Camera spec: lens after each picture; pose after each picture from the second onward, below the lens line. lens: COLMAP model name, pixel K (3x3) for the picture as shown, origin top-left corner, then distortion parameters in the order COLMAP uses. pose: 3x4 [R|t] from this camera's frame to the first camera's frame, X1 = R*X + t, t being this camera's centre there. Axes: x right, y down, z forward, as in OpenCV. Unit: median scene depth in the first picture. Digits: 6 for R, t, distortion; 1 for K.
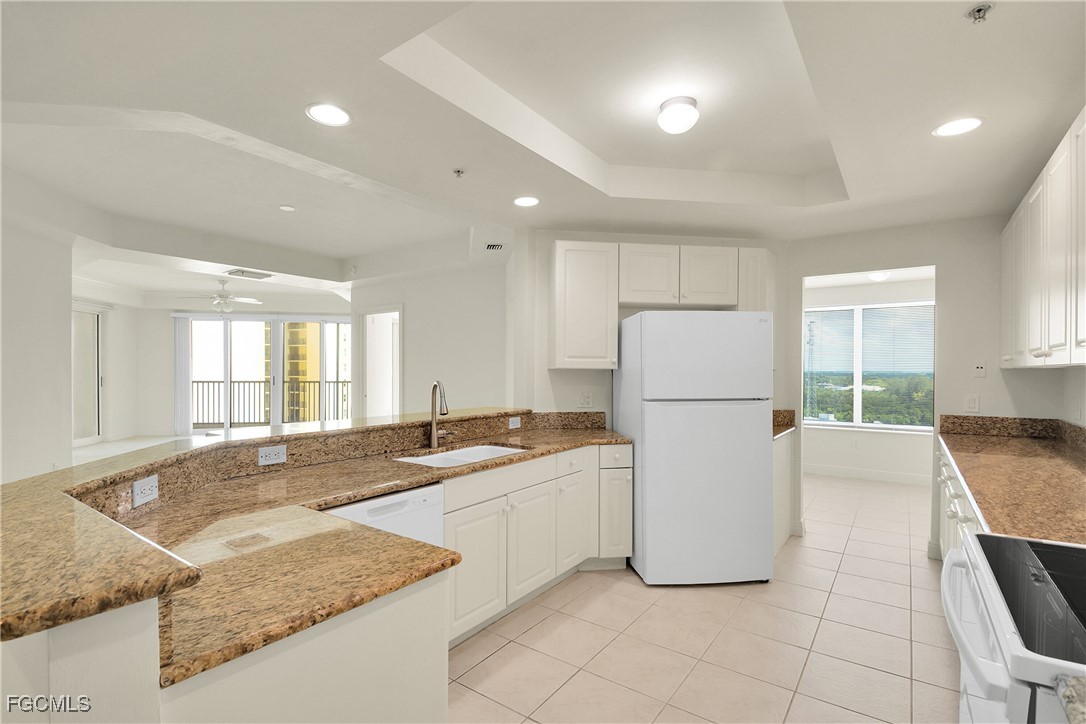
lens RADIAL K [[515.8, 0, 534.1], [0, 515.8, 371.0], [0, 0, 1]] dist [0.012198, -0.015800]
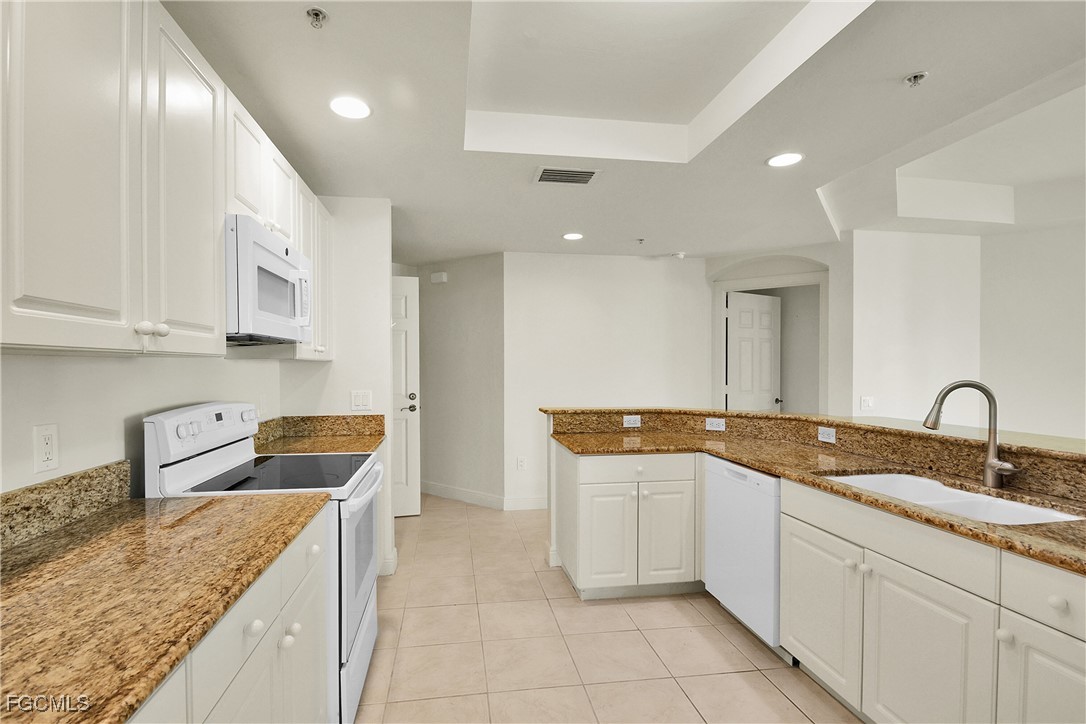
lens RADIAL K [[515.8, 0, 534.1], [0, 515.8, 371.0], [0, 0, 1]] dist [0.012198, -0.015800]
pose [[-0.704837, -0.000162, -0.709370, 0.610071], [-0.005691, 0.999969, 0.005427, 0.005261], [0.709347, 0.007863, -0.704816, 0.969518]]
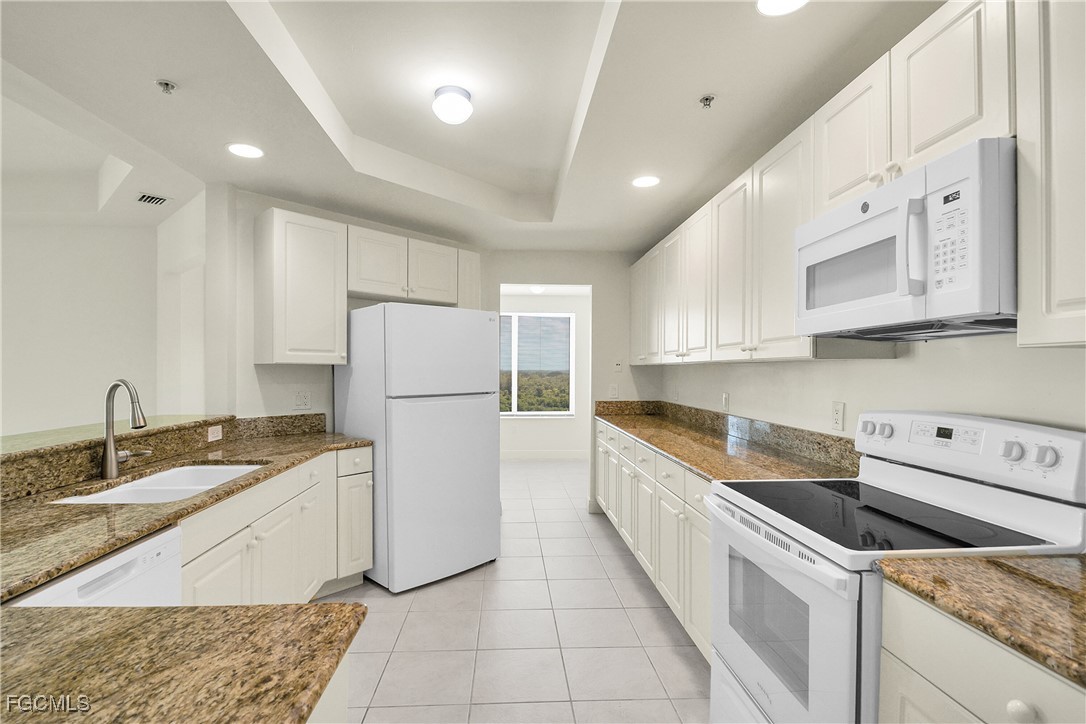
lens RADIAL K [[515.8, 0, 534.1], [0, 515.8, 371.0], [0, 0, 1]] dist [0.012198, -0.015800]
pose [[0.773717, -0.003656, 0.633521, -0.178516], [0.002175, 0.999993, 0.003115, 0.006339], [-0.633528, -0.001032, 0.773719, 0.111121]]
